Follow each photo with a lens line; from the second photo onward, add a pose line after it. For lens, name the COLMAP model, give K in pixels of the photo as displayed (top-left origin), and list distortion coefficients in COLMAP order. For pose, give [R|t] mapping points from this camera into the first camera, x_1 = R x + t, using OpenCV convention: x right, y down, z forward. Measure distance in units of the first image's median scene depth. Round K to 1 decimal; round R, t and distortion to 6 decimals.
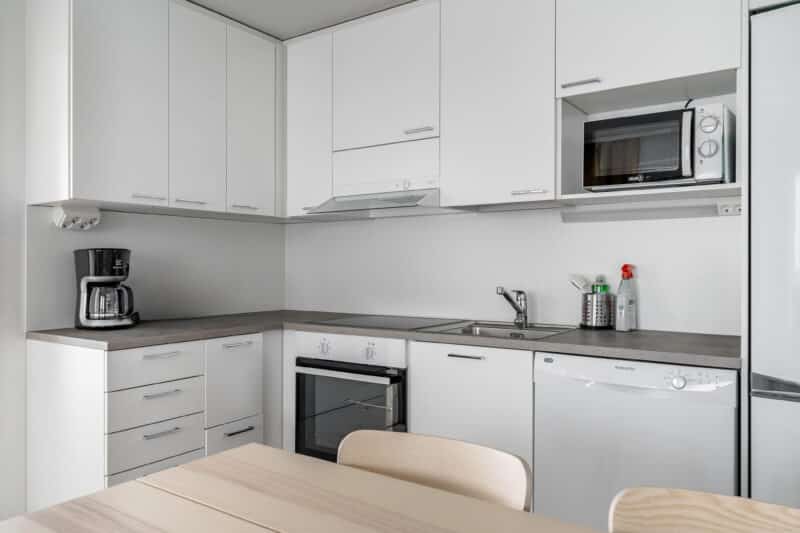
lens RADIAL K [[589.1, 0, 400.0], [0, 589.1, 266.5], [0, 0, 1]] dist [0.001659, 0.000022]
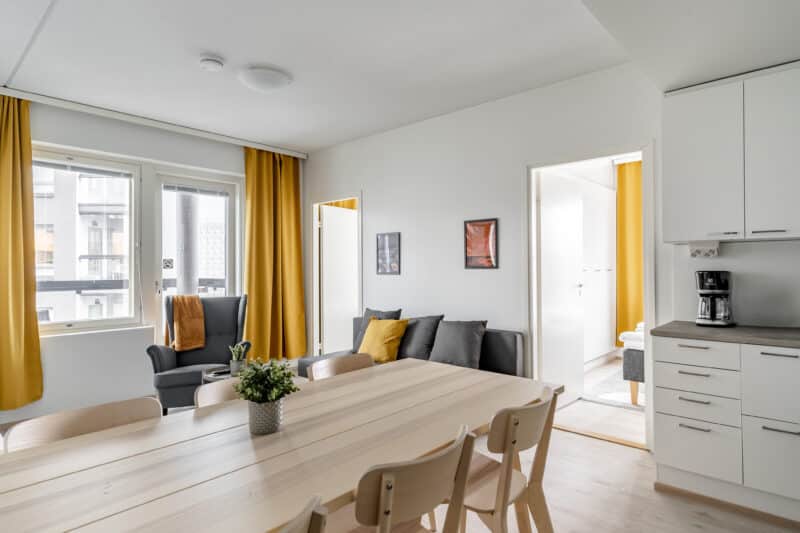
lens RADIAL K [[454.6, 0, 399.3], [0, 454.6, 263.1], [0, 0, 1]] dist [0.002516, 0.001431]
pose [[-0.131505, -0.009271, -0.991272, 0.736070], [0.001946, 0.999952, -0.009610, -0.040529], [0.991314, -0.003193, -0.131481, 0.398973]]
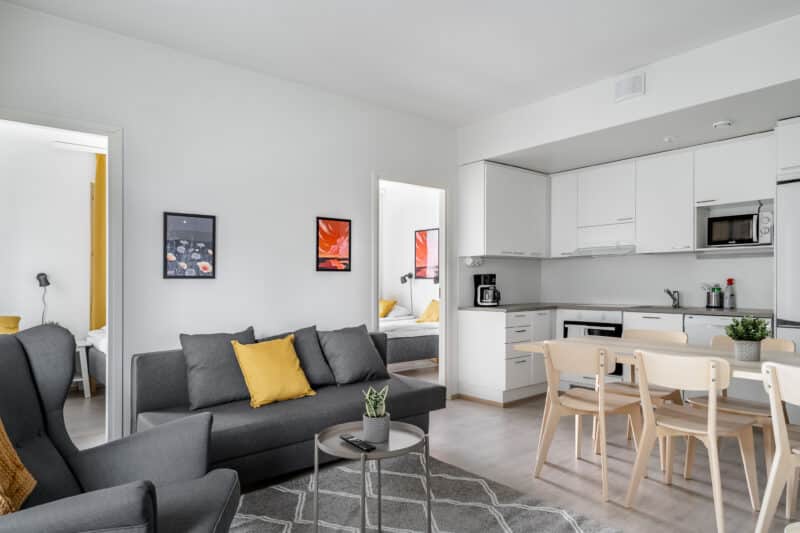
lens RADIAL K [[483.1, 0, 402.2], [0, 483.1, 290.6], [0, 0, 1]] dist [-0.004041, -0.001092]
pose [[0.962983, -0.002706, -0.269550, -0.304588], [0.006927, 0.999868, 0.014709, 0.007036], [0.269475, -0.016032, 0.962874, -1.051877]]
